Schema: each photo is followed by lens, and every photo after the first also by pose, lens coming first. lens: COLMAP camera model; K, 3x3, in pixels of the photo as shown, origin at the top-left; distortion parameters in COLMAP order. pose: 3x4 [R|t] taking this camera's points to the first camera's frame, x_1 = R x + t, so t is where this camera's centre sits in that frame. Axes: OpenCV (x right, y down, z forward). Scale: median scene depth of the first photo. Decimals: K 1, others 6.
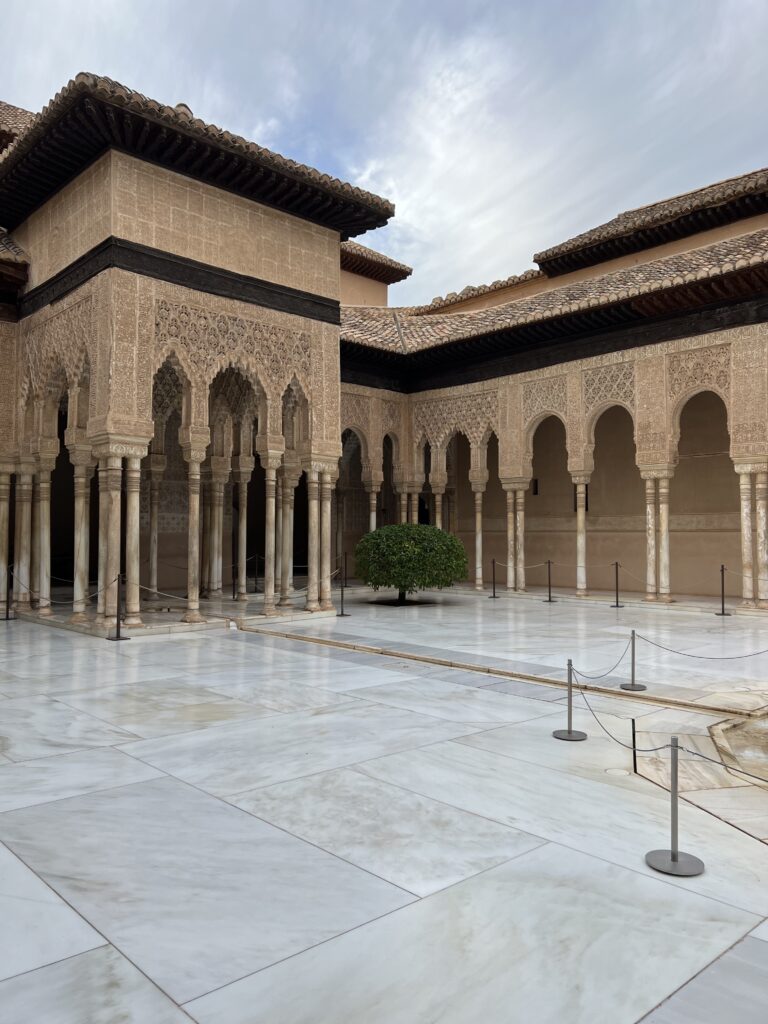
lens RADIAL K [[781.1, 0, 392.5], [0, 781.1, 510.2], [0, 0, 1]] dist [0.004647, 0.001984]
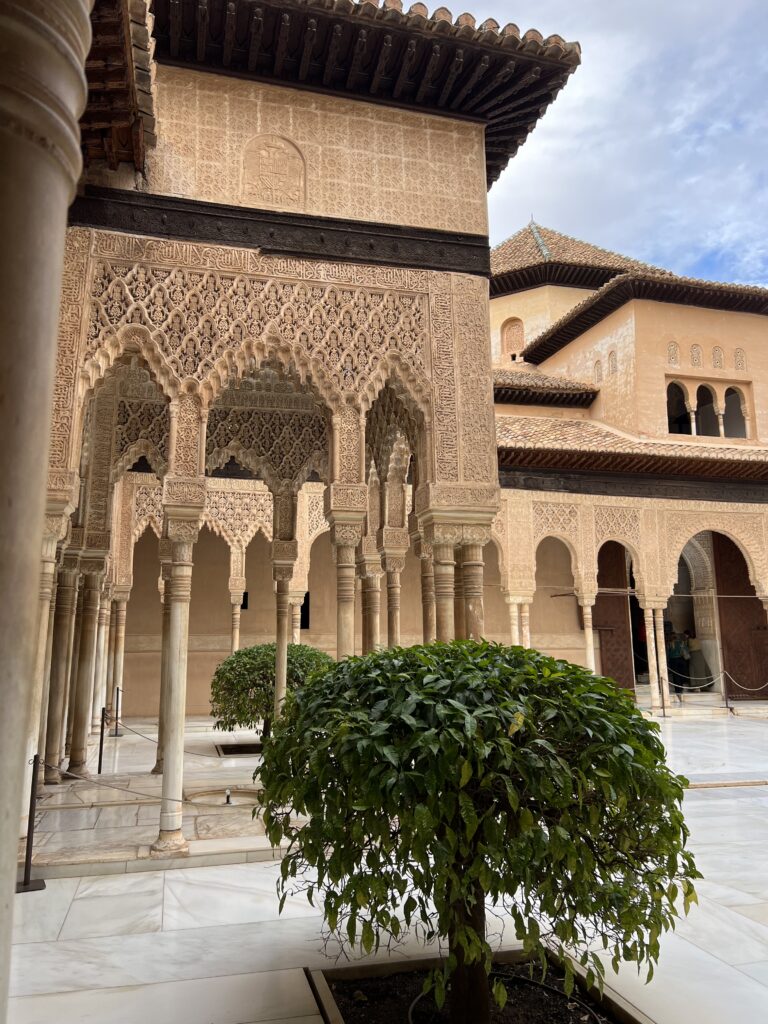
lens RADIAL K [[781.1, 0, 392.5], [0, 781.1, 510.2], [0, 0, 1]] dist [0.004647, 0.001984]
pose [[0.473718, 0.160959, 0.865843, -0.778534], [-0.023781, 0.985136, -0.170124, 0.025108], [-0.880356, 0.060000, 0.470504, 0.576615]]
